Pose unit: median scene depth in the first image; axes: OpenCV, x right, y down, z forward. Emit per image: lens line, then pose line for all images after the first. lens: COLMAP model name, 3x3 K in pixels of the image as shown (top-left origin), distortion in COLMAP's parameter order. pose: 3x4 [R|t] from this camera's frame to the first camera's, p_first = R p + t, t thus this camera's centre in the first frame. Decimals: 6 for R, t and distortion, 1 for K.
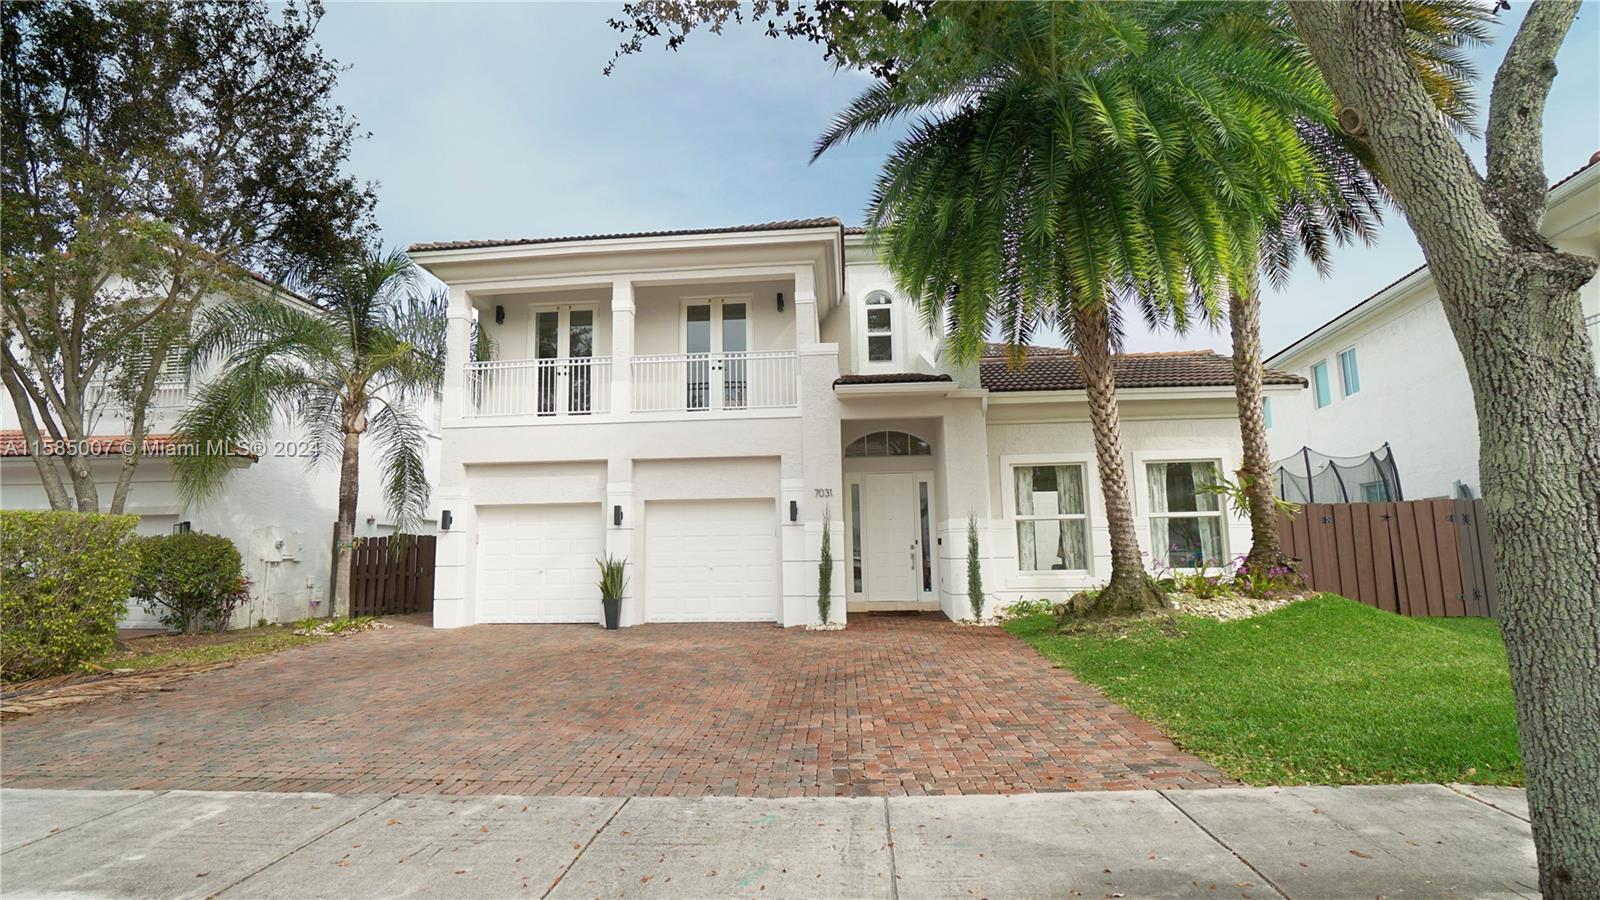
lens RADIAL K [[724.3, 0, 800.0], [0, 724.3, 450.0], [0, 0, 1]] dist [0.000459, -0.014354]
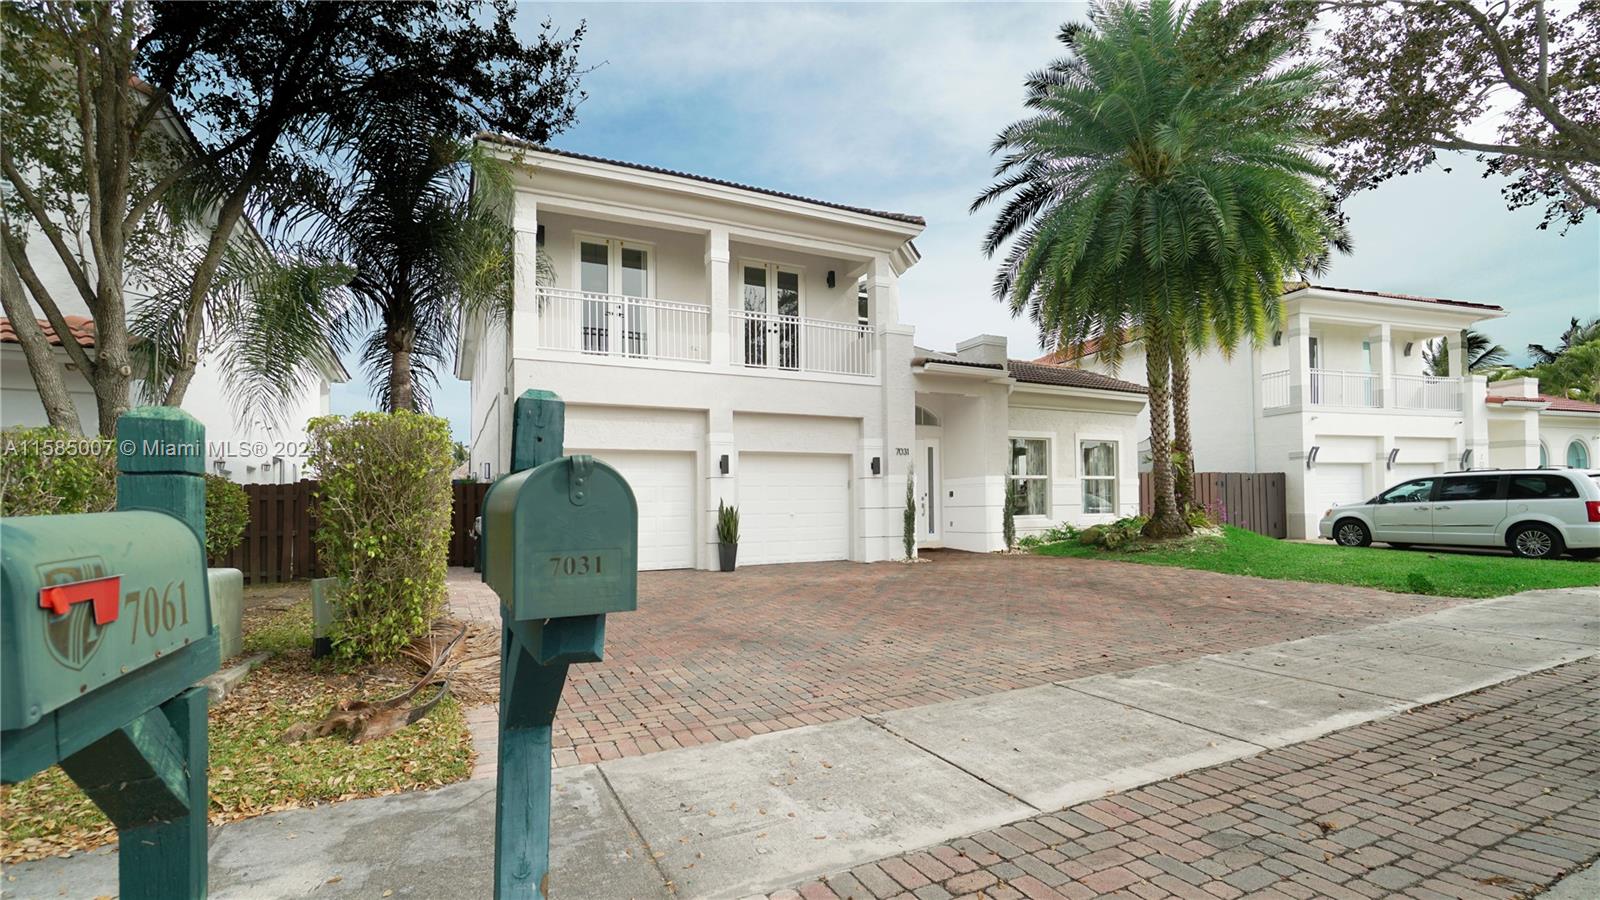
lens RADIAL K [[709.0, 0, 800.4], [0, 709.0, 470.4], [0, 0, 1]] dist [0.057770, 0.000079]
pose [[0.858088, 0.031273, 0.512549, -0.685649], [-0.074860, 0.995099, 0.064612, 0.025212], [-0.508016, -0.093813, 0.856224, 0.073807]]
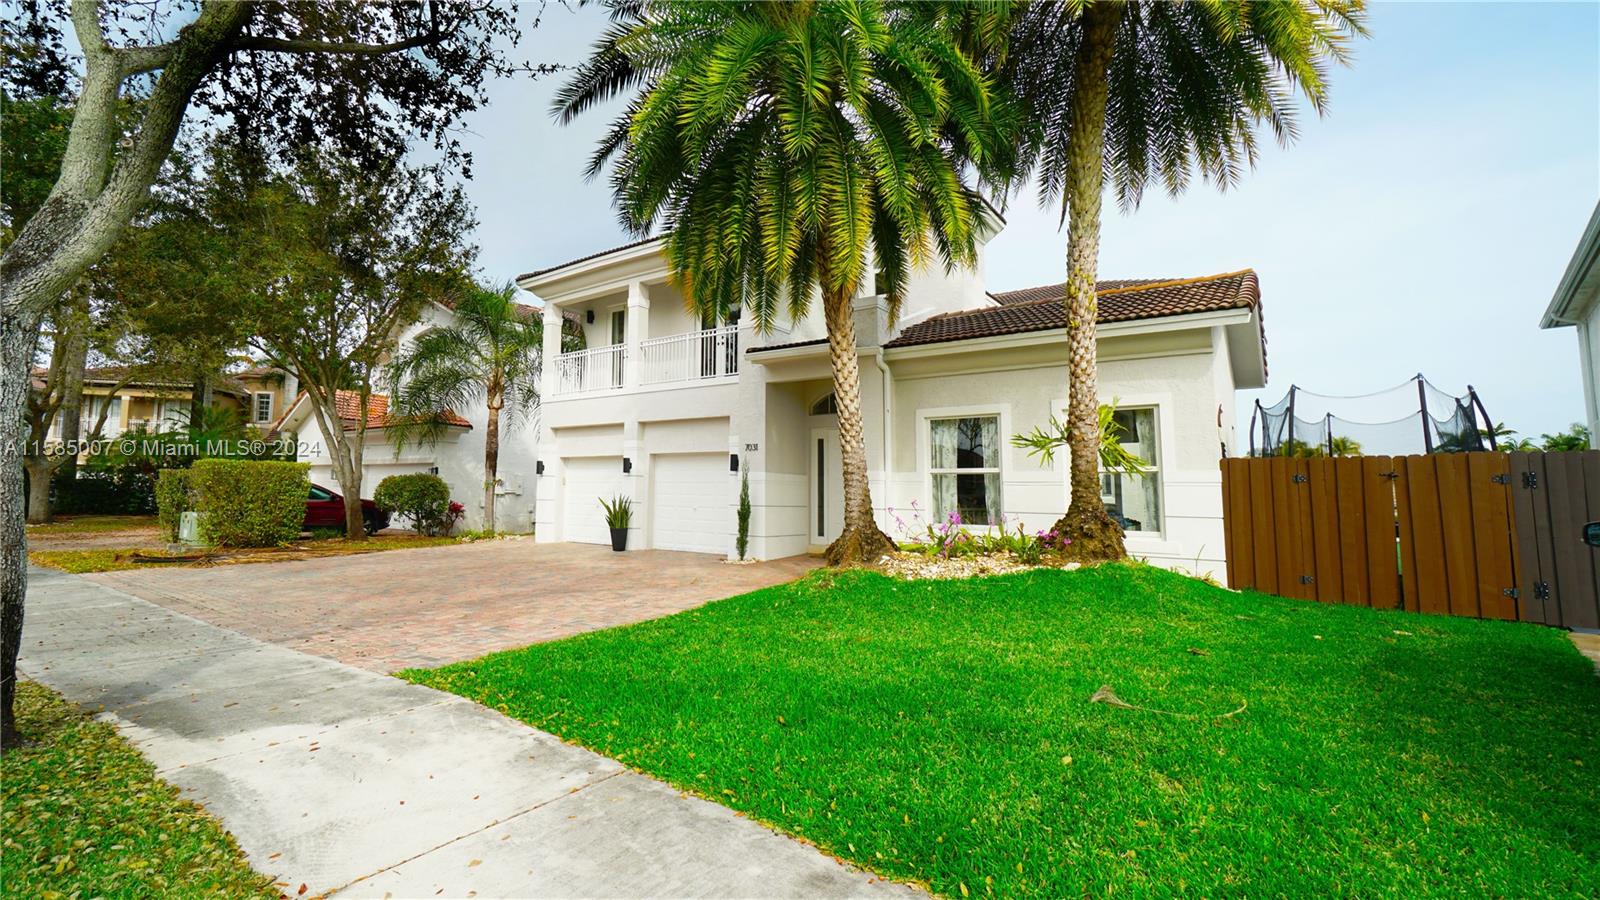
lens RADIAL K [[734.9, 0, 694.5], [0, 734.9, 410.3], [0, 0, 1]] dist [0.000036, -0.015749]
pose [[0.814161, -0.035886, -0.579529, 0.622849], [0.048854, 0.998783, 0.006786, -0.012681], [0.578580, -0.033837, 0.814923, -0.009256]]
